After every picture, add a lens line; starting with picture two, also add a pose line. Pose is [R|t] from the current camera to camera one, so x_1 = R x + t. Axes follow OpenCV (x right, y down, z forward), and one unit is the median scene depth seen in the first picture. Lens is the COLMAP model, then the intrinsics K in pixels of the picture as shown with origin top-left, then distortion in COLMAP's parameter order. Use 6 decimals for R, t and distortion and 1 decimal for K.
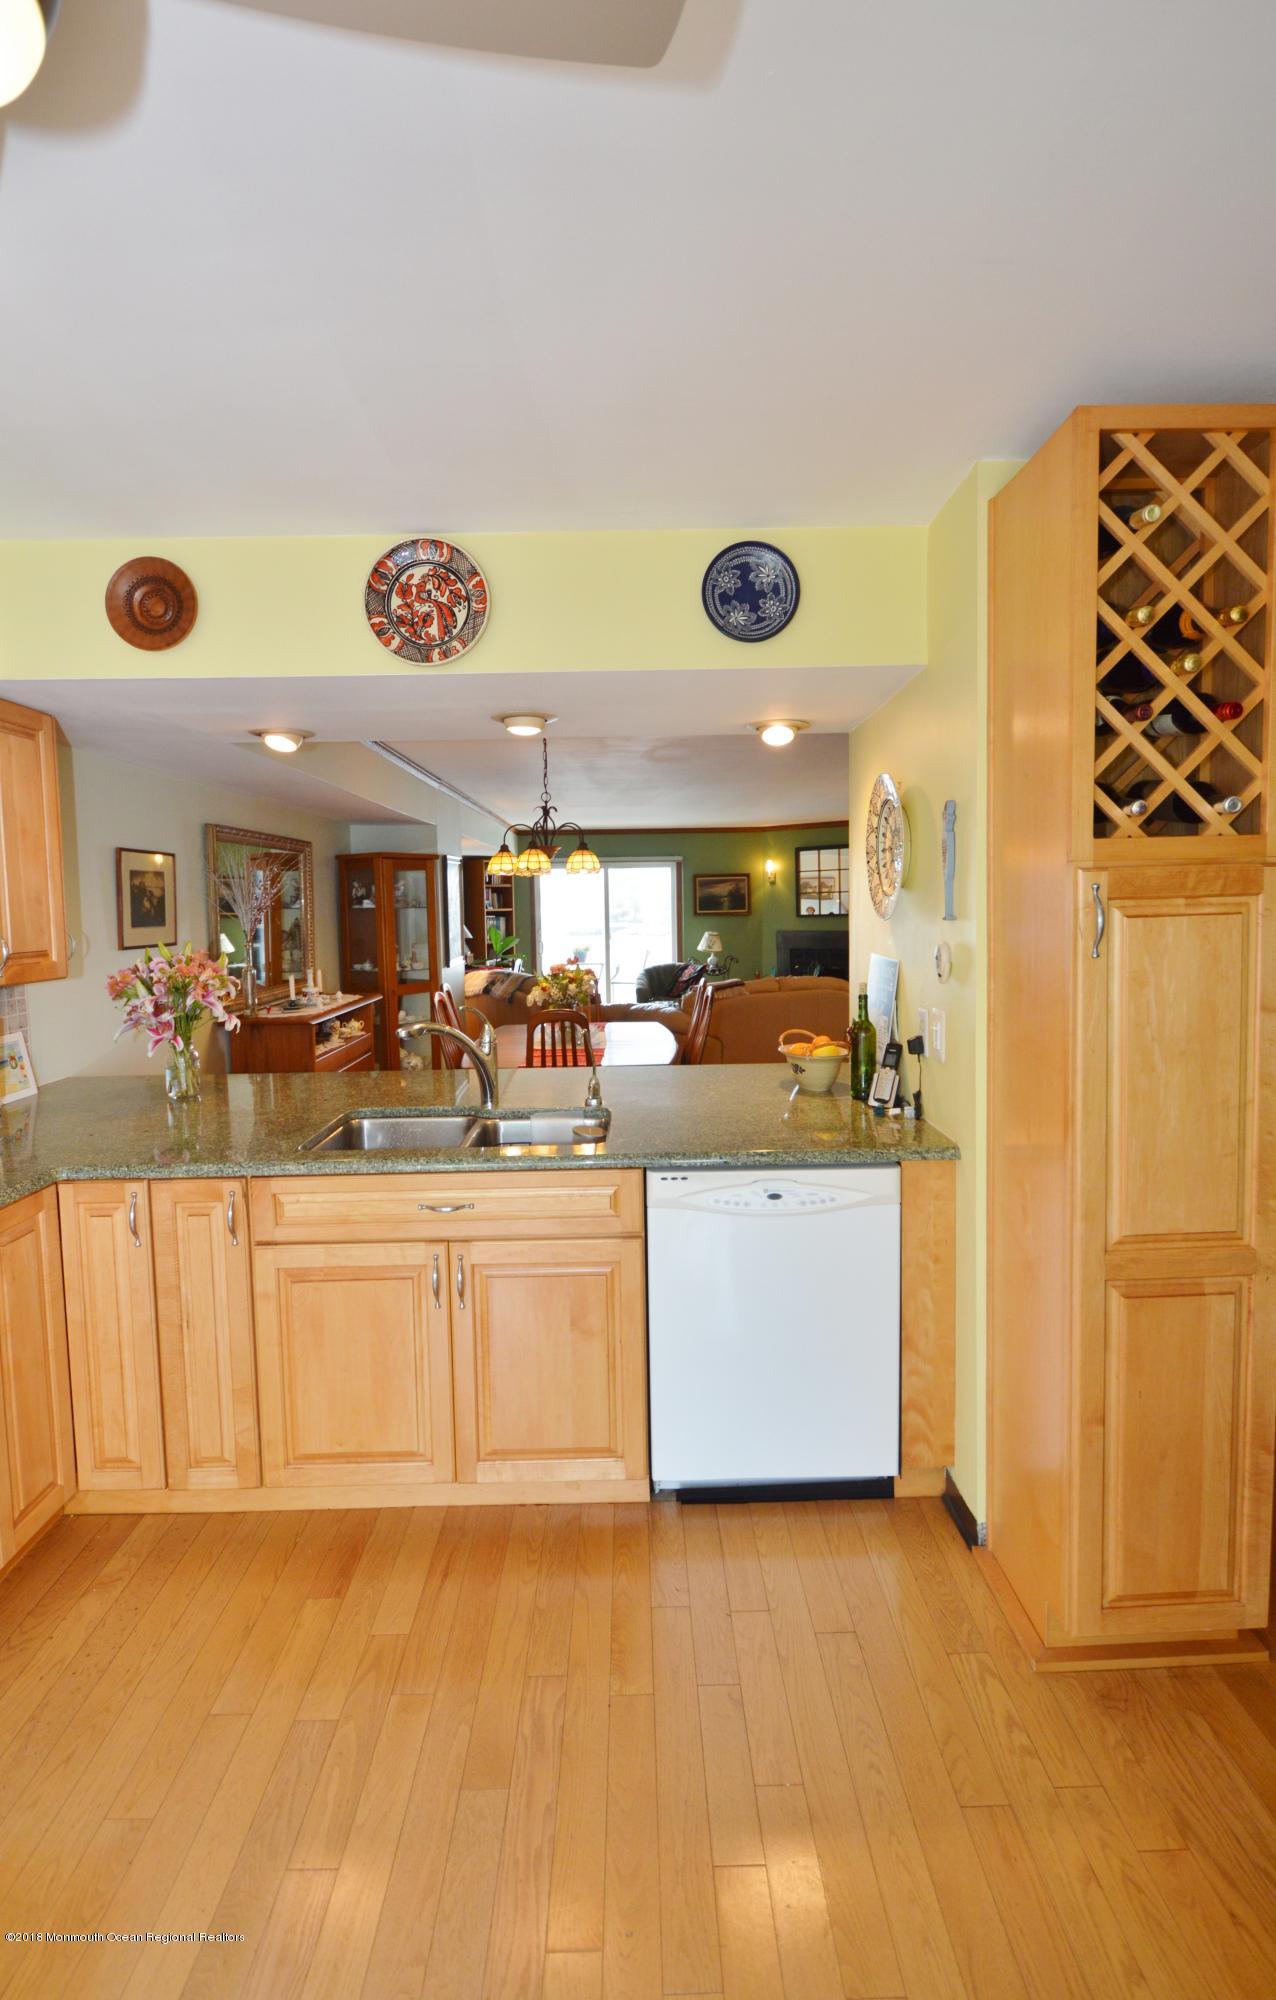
lens RADIAL K [[965.0, 0, 639.6], [0, 965.0, 980.9], [0, 0, 1]] dist [0.001279, -0.000392]
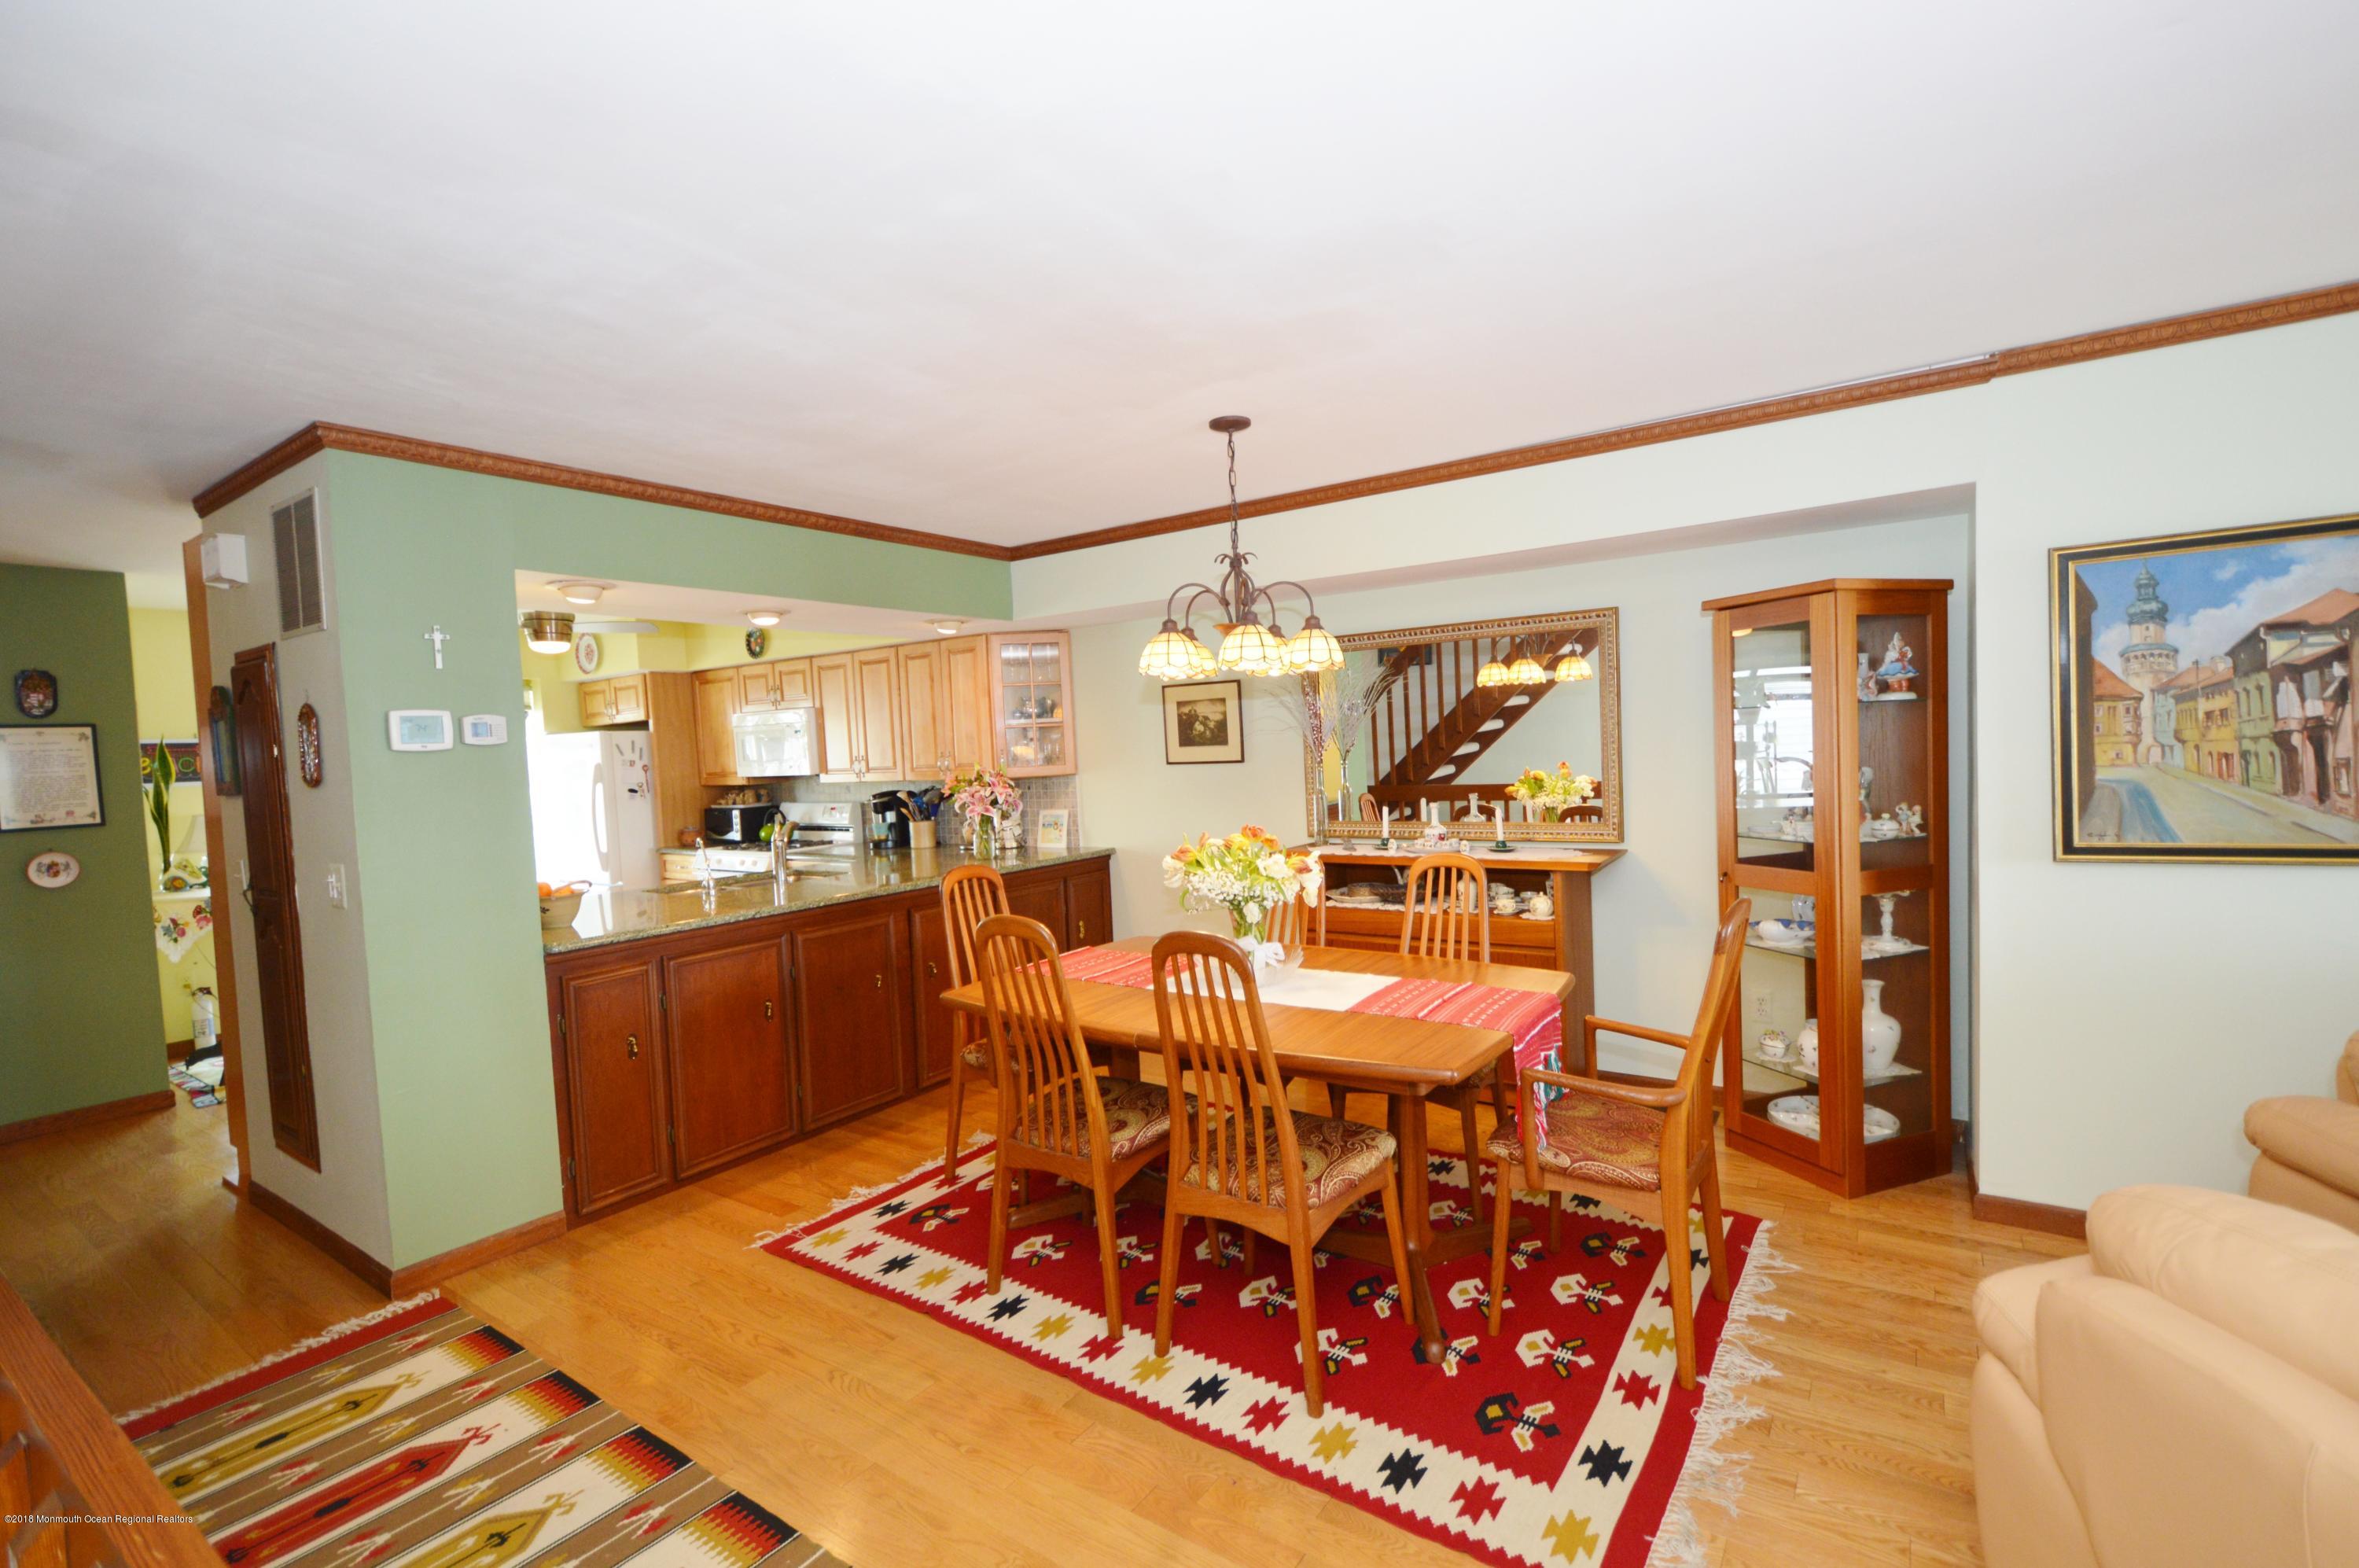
lens RADIAL K [[1036.0, 0, 1201.3], [0, 1036.0, 794.5], [0, 0, 1]] dist [0.010931, -0.008634]
pose [[-0.571491, 0.084187, -0.816278, 0.787179], [-0.013840, 0.993593, 0.112164, -0.202697], [0.820491, 0.075398, -0.566665, 2.497488]]
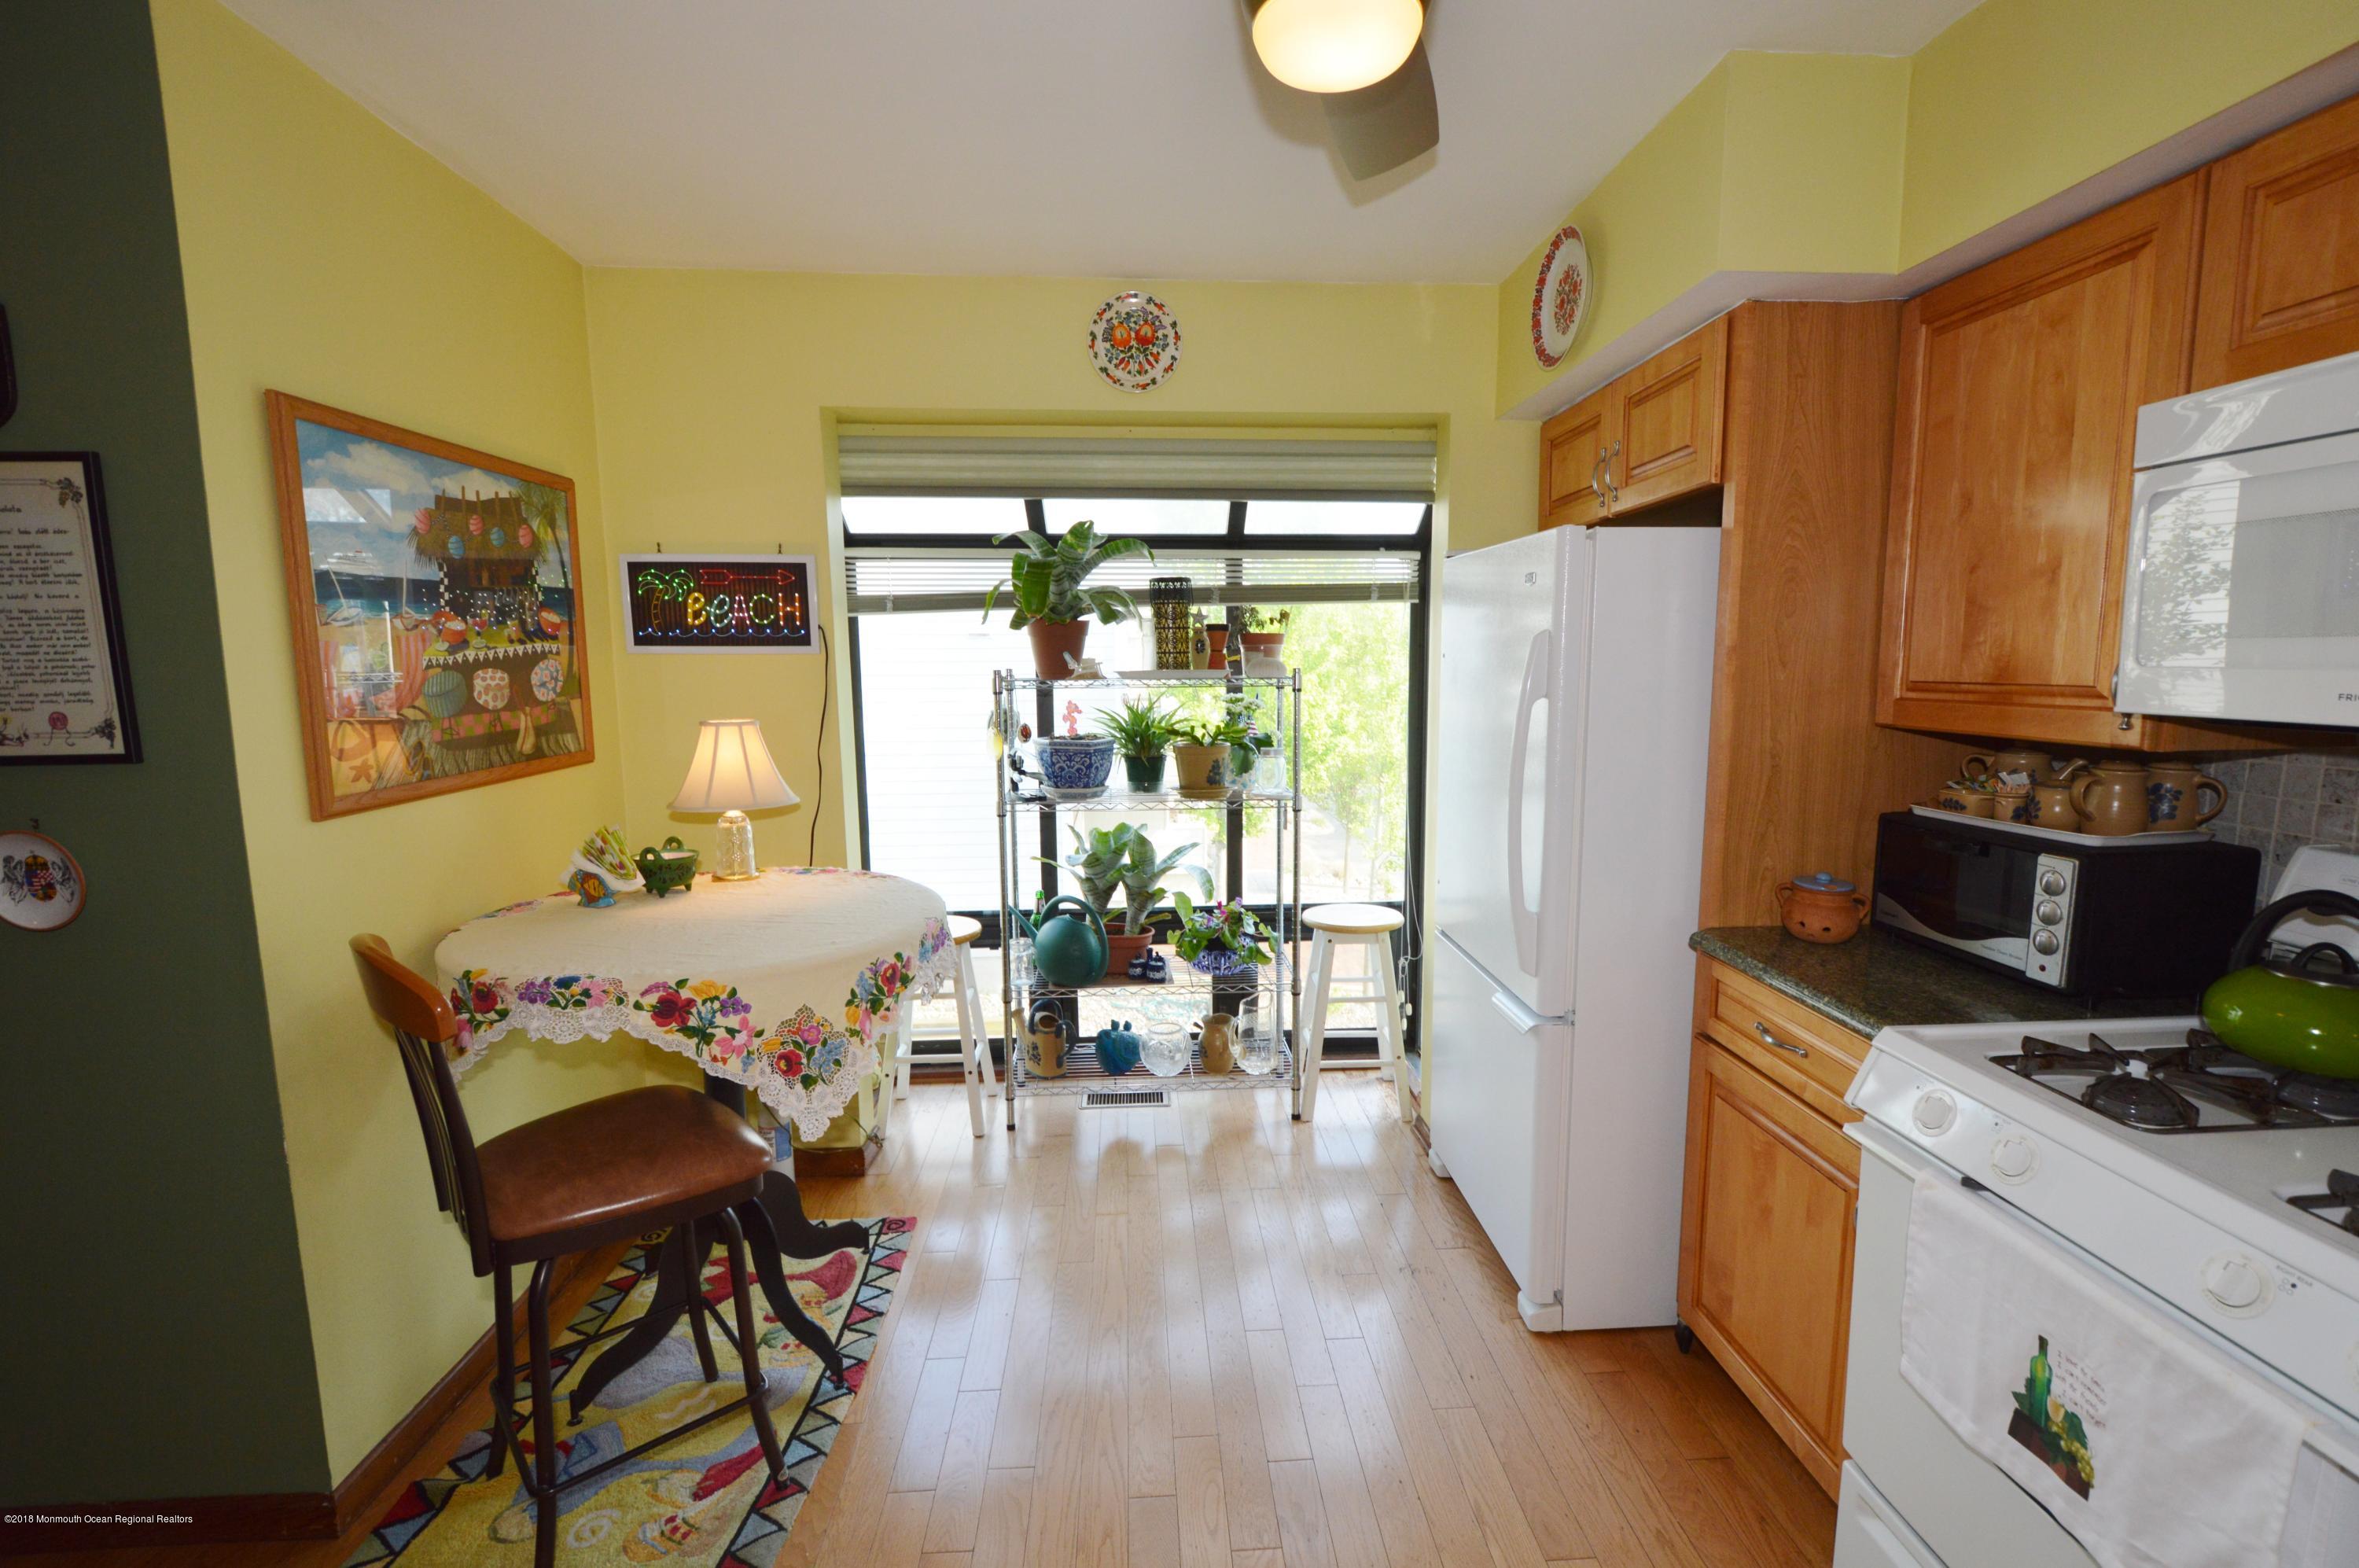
lens RADIAL K [[1036.0, 0, 1201.6], [0, 1036.0, 790.6], [0, 0, 1]] dist [0.010931, -0.008634]
pose [[-0.998101, 0.031501, -0.052938, -0.100206], [0.019672, 0.977357, 0.210681, -0.035636], [0.058376, 0.209239, -0.976121, 0.710205]]
